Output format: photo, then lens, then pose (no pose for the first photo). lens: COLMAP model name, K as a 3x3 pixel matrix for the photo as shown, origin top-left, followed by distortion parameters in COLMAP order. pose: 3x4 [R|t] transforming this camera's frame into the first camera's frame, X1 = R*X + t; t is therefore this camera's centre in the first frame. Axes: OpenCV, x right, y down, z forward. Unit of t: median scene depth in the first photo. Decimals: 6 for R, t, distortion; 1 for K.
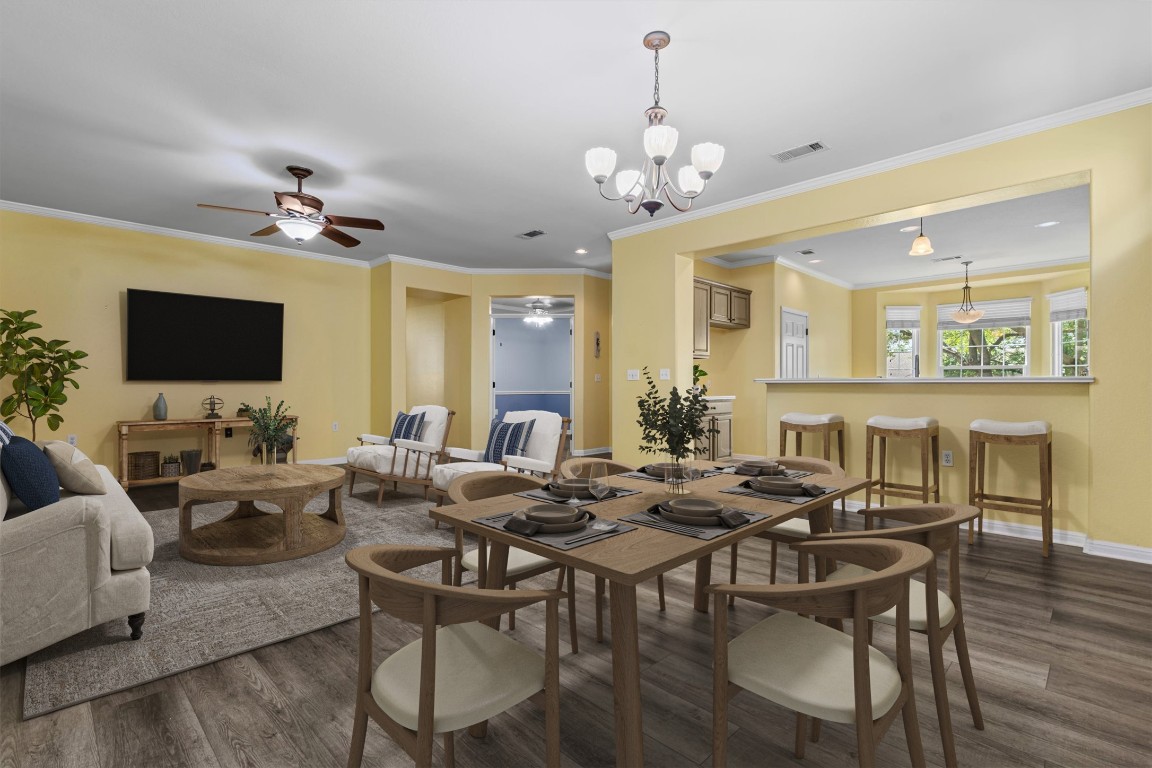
lens RADIAL K [[524.2, 0, 575.8], [0, 524.2, 388.2], [0, 0, 1]] dist [0.002130, 0.001060]
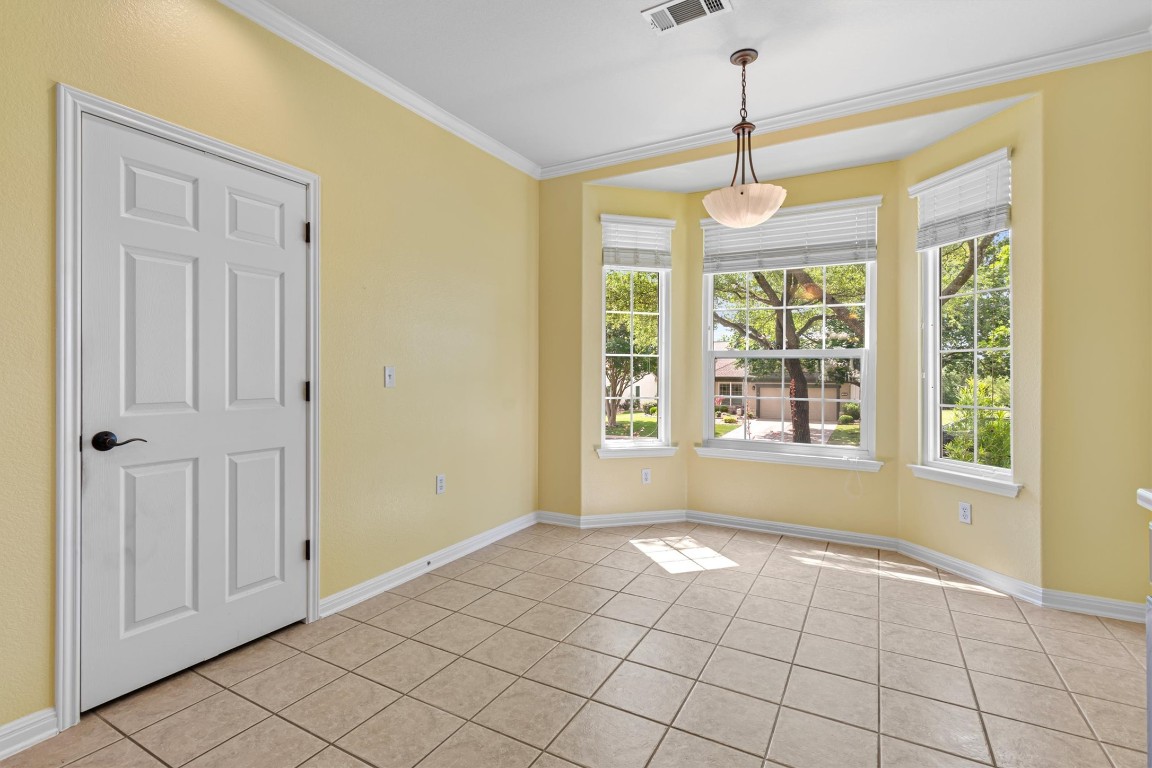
lens RADIAL K [[524.2, 0, 573.2], [0, 524.2, 375.3], [0, 0, 1]] dist [0.002130, 0.001060]
pose [[0.966241, 0.004562, 0.257601, 0.459964], [-0.005824, 0.999974, 0.004138, -0.020673], [-0.257576, -0.005499, 0.966242, 0.581102]]
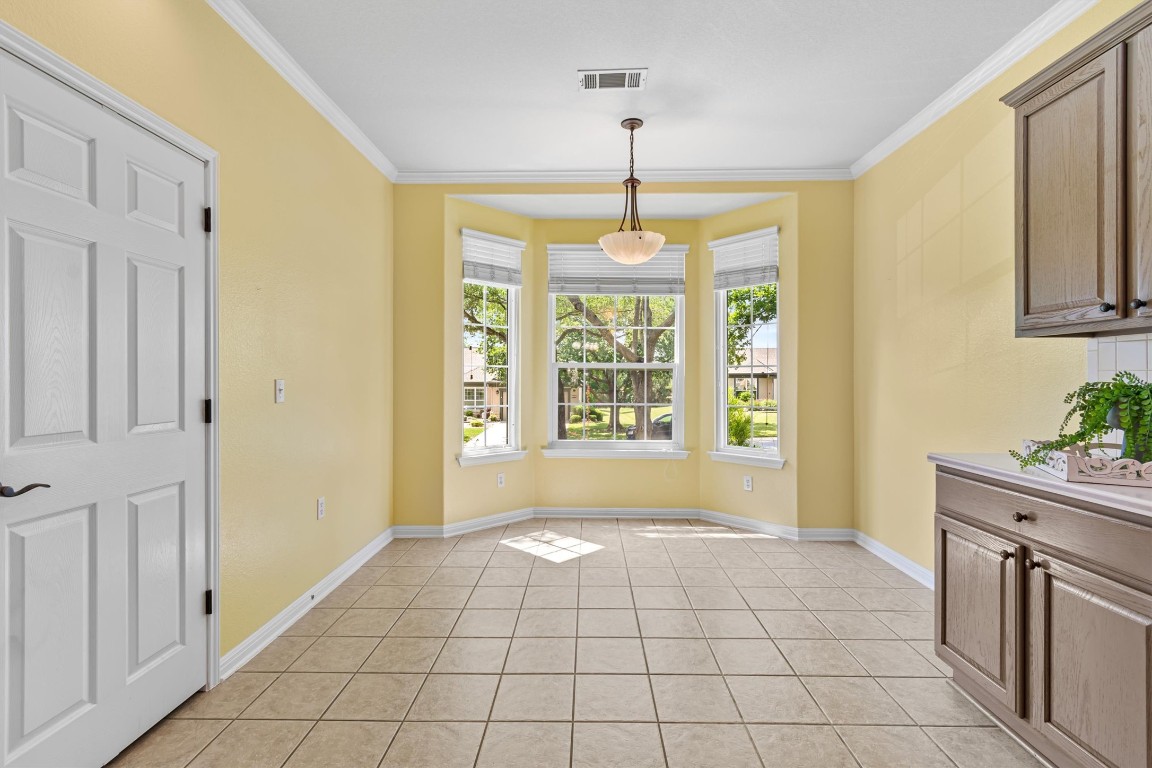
lens RADIAL K [[524.2, 0, 566.7], [0, 524.2, 381.0], [0, 0, 1]] dist [0.002130, 0.001060]
pose [[0.733031, -0.000140, 0.680195, 0.351123], [-0.003260, 0.999988, 0.003720, -0.024986], [-0.680187, -0.004944, 0.733022, 0.610274]]
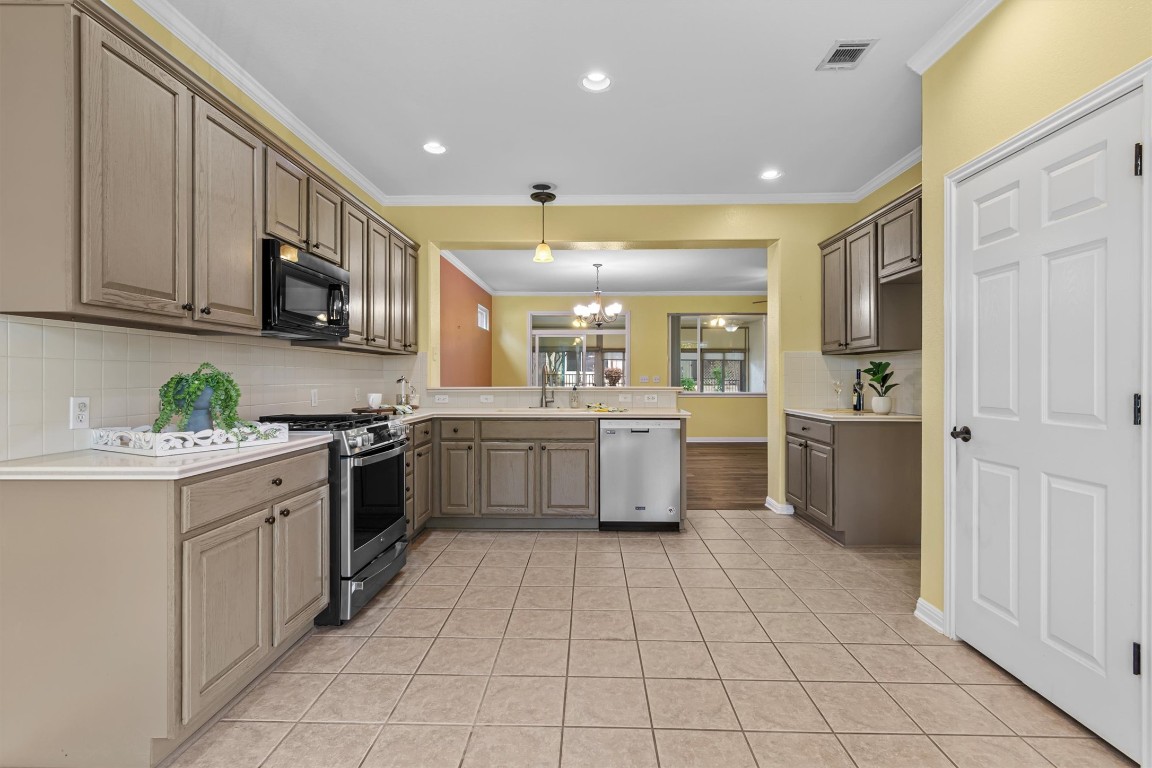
lens RADIAL K [[524.2, 0, 575.1], [0, 524.2, 377.2], [0, 0, 1]] dist [0.002130, 0.001060]
pose [[-0.727437, -0.000750, -0.686174, 0.661742], [0.002053, 0.999993, -0.003269, -0.020902], [0.686172, -0.003787, -0.727430, 0.894200]]
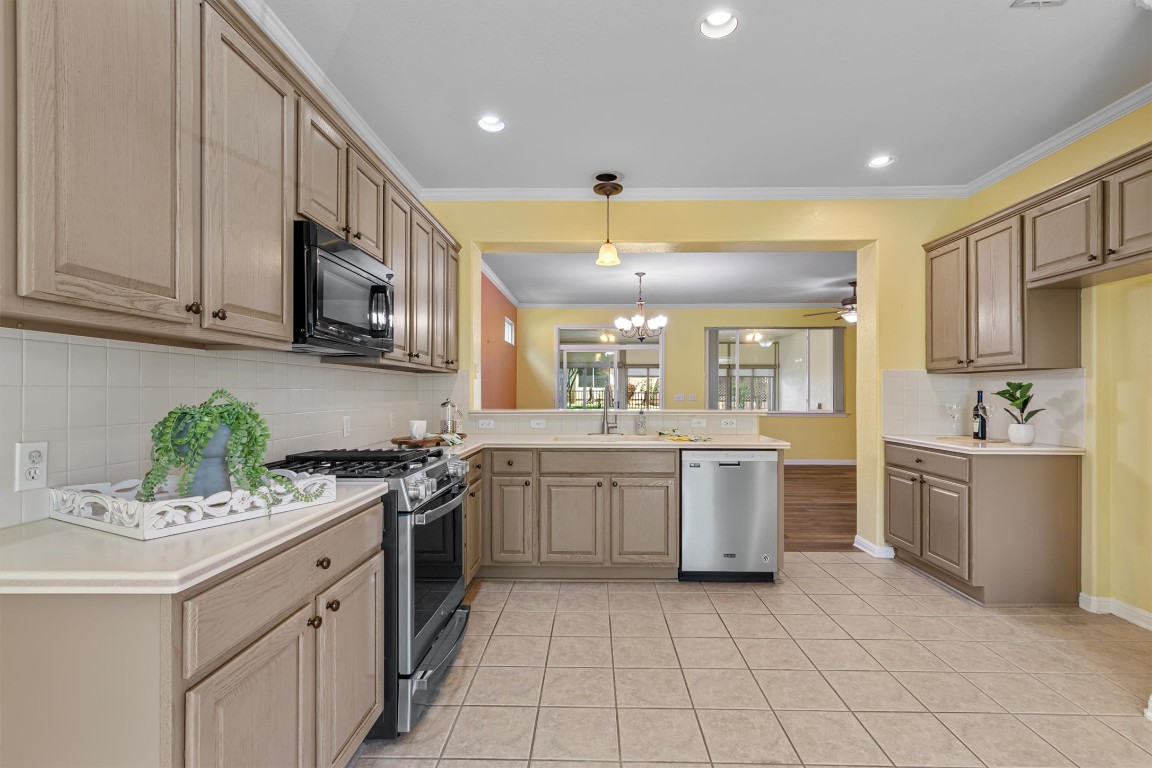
lens RADIAL K [[524.2, 0, 581.0], [0, 524.2, 391.8], [0, 0, 1]] dist [0.002130, 0.001060]
pose [[-0.724785, -0.001997, -0.688972, 0.651781], [0.001378, 0.999990, -0.004349, -0.026863], [0.688974, -0.004101, -0.724775, 0.805735]]
